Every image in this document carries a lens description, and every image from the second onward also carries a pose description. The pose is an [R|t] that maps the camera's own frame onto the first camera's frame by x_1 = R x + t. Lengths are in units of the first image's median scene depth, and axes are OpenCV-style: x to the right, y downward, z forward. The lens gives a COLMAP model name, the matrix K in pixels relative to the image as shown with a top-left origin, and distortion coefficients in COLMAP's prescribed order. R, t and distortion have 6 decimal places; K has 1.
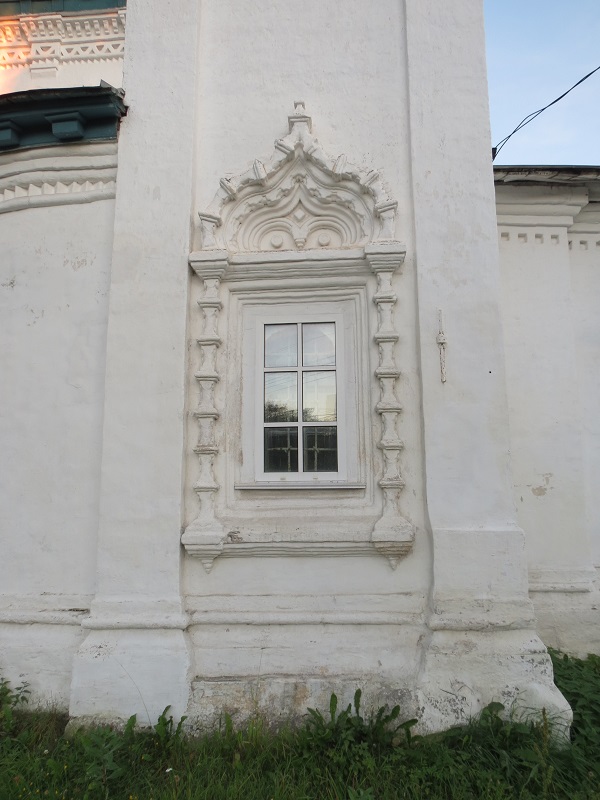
lens RADIAL K [[573.1, 0, 302.0], [0, 573.1, 399.9], [0, 0, 1]] dist [0.000846, 0.000066]
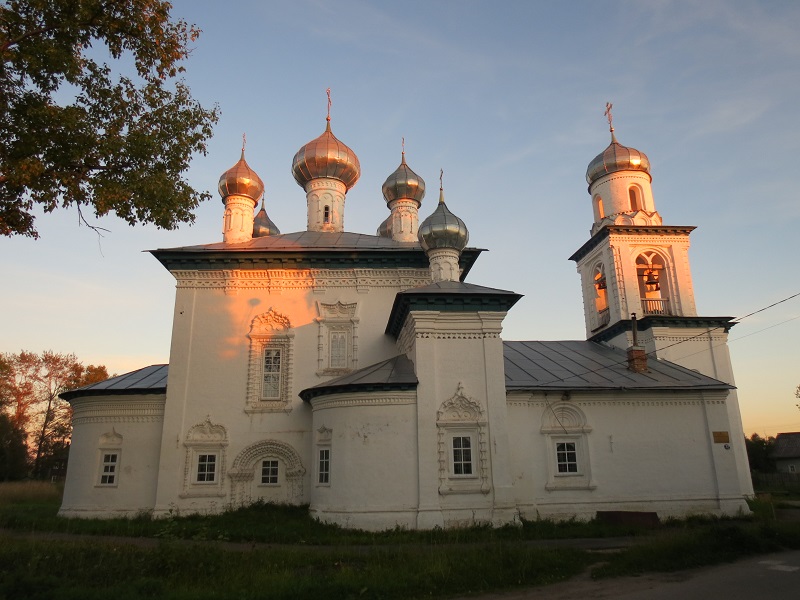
lens RADIAL K [[573.1, 0, 398.1], [0, 573.1, 302.1], [0, 0, 1]] dist [0.000846, 0.000066]
pose [[0.993745, 0.021996, 0.109482, -0.993616], [-0.007604, 0.991462, -0.130174, -0.592549], [-0.111411, 0.128527, 0.985428, -3.363315]]
